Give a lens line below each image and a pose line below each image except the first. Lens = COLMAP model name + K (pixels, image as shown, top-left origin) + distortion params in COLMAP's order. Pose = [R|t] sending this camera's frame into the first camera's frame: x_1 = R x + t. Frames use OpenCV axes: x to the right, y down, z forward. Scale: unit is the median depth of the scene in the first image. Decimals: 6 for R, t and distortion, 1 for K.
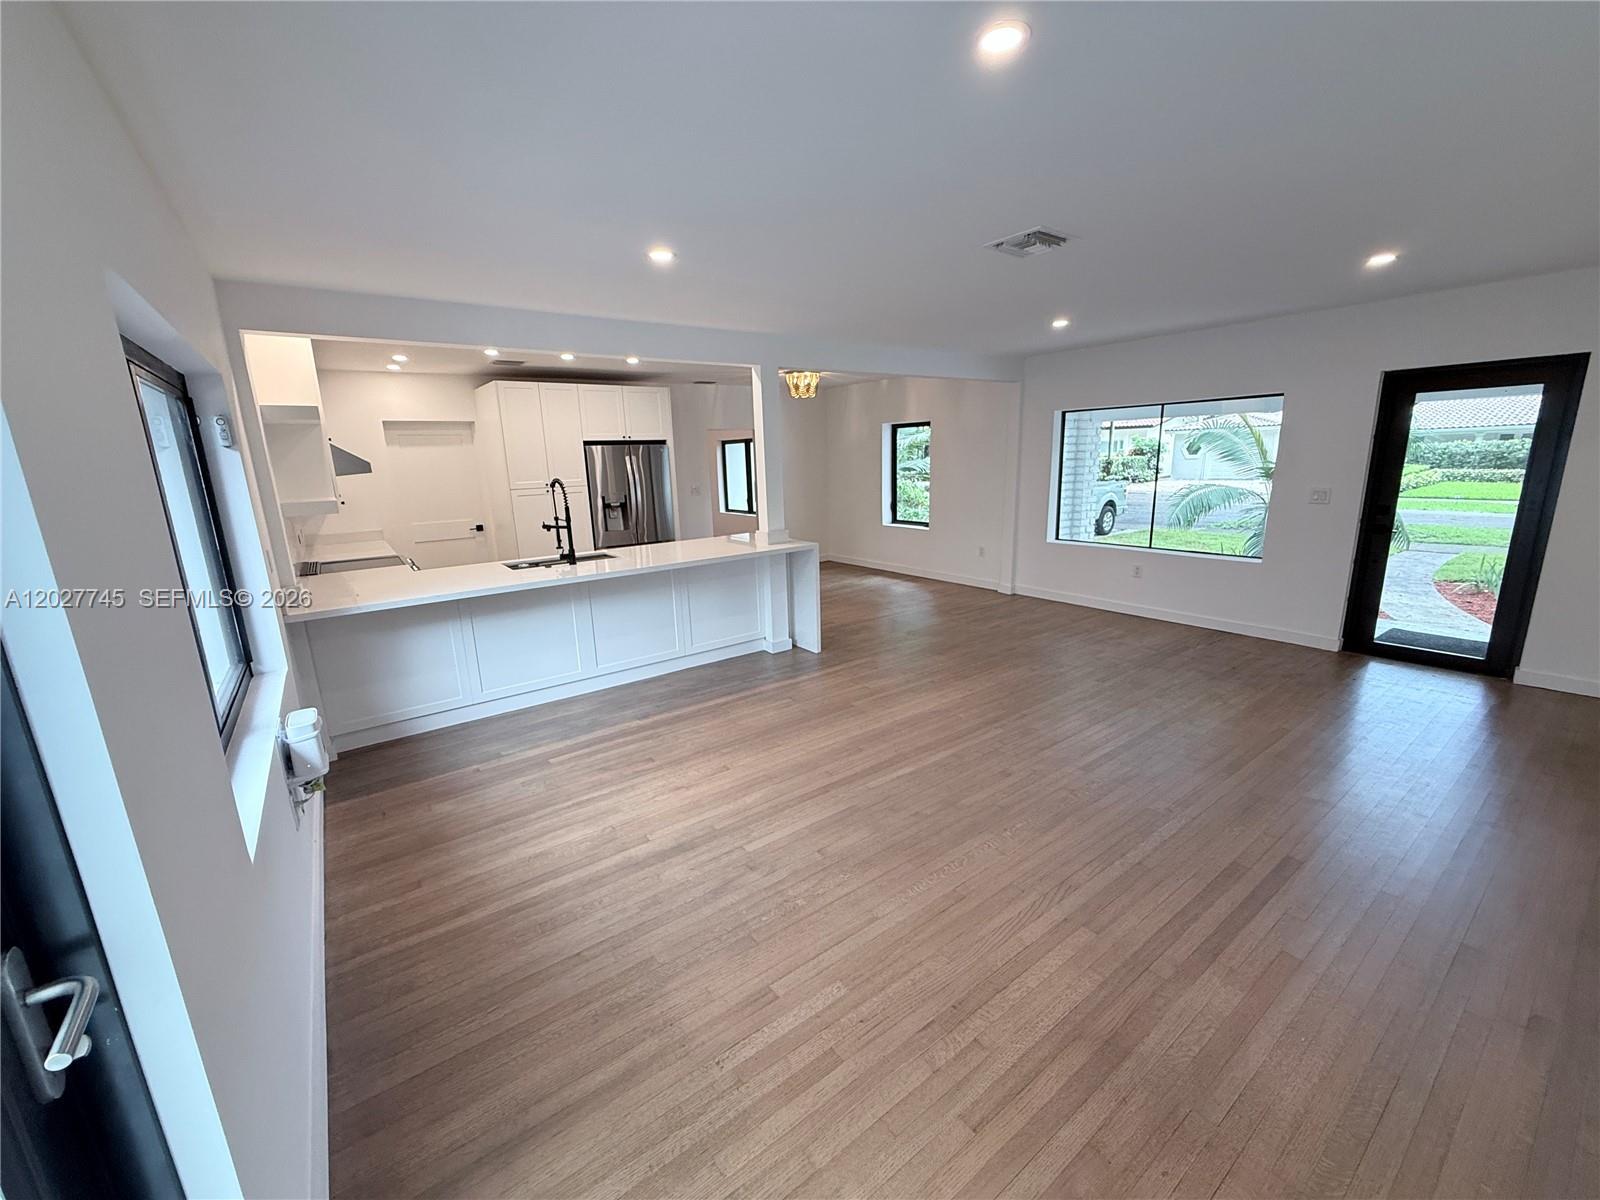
lens RADIAL K [[637.6, 0, 799.7], [0, 637.6, 596.3], [0, 0, 1]] dist [0.000058, 0.000026]
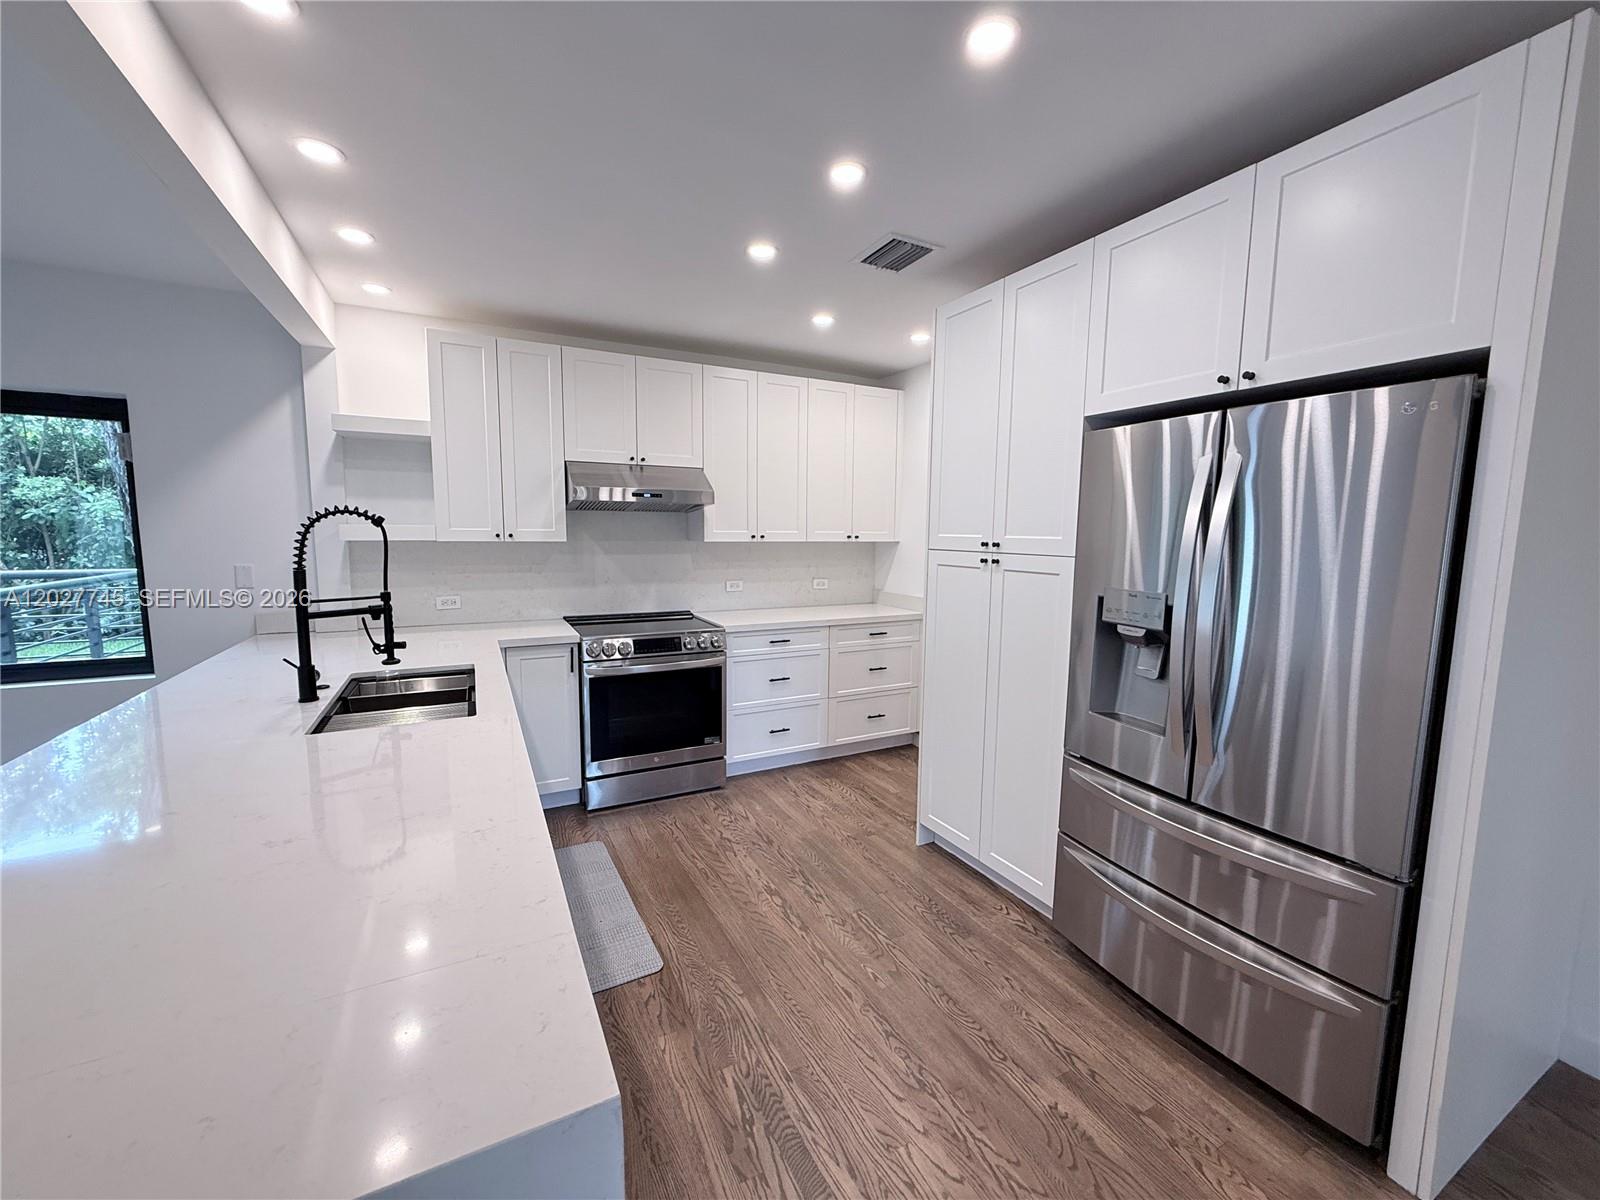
lens RADIAL K [[637.6, 0, 798.8], [0, 637.6, 601.0], [0, 0, 1]] dist [0.000058, 0.000026]
pose [[-0.155906, 0.140129, -0.977782, 0.007545], [-0.220156, 0.960057, 0.172692, -0.262141], [0.962925, 0.242188, -0.118828, 1.349200]]
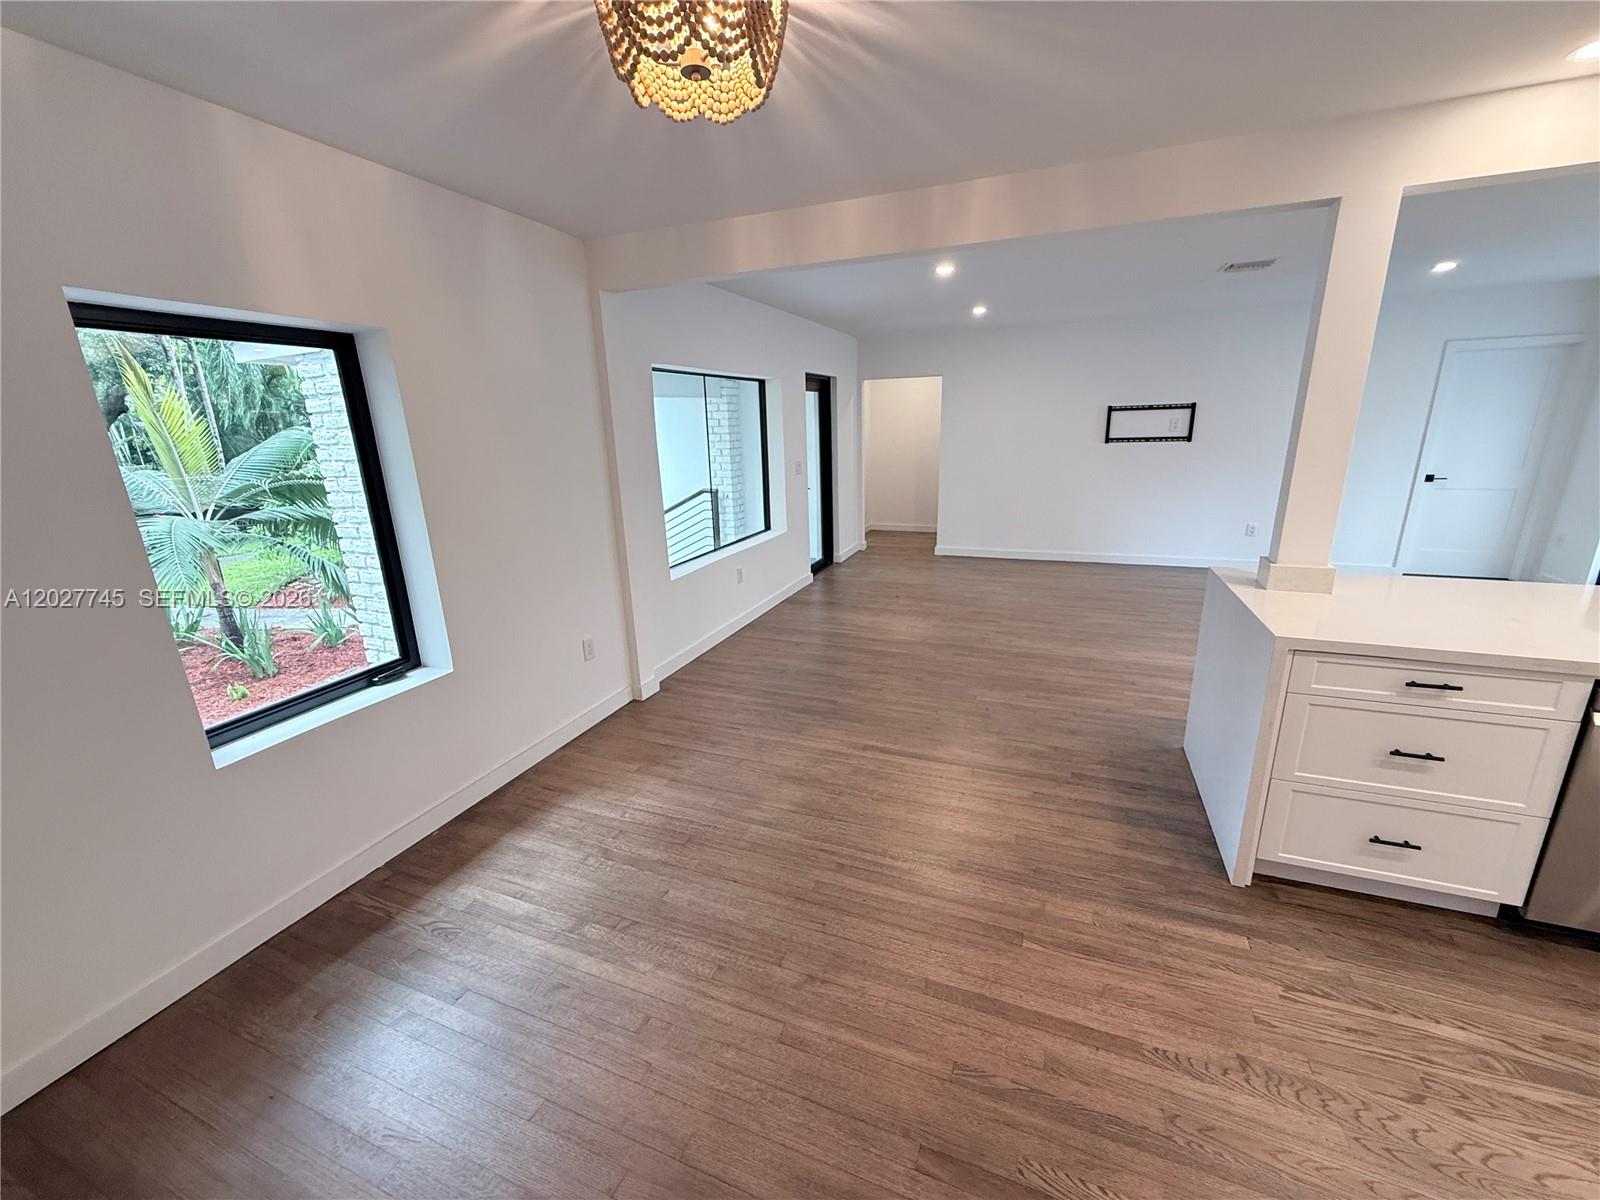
lens RADIAL K [[637.6, 0, 798.8], [0, 637.6, 601.3], [0, 0, 1]] dist [0.000058, 0.000026]
pose [[-0.525312, -0.186022, 0.830327, -0.292121], [0.229048, 0.908881, 0.348529, -0.384613], [-0.819502, 0.373271, -0.434838, 1.778737]]
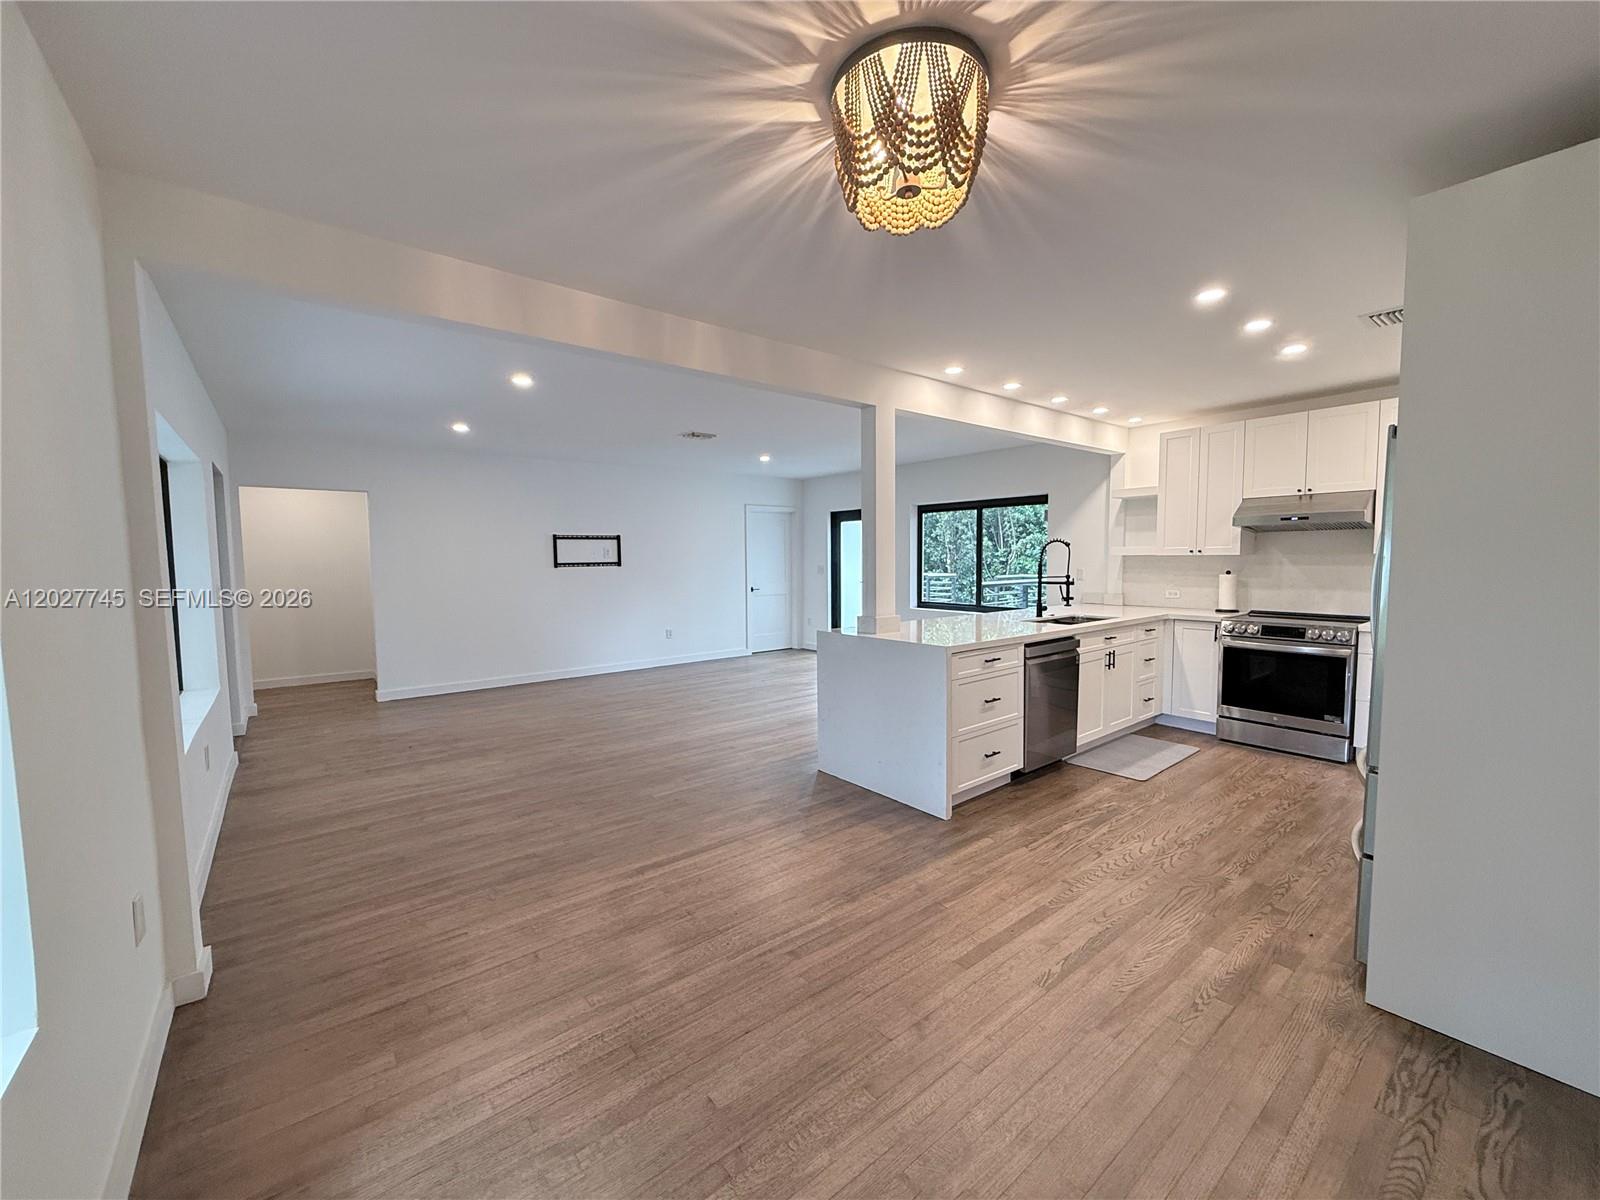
lens RADIAL K [[637.6, 0, 799.5], [0, 637.6, 600.2], [0, 0, 1]] dist [0.000058, 0.000026]
pose [[-0.998277, 0.043809, -0.039048, 0.092178], [0.030934, 0.958256, 0.284232, -0.395804], [0.049870, 0.282534, -0.957960, 2.000590]]
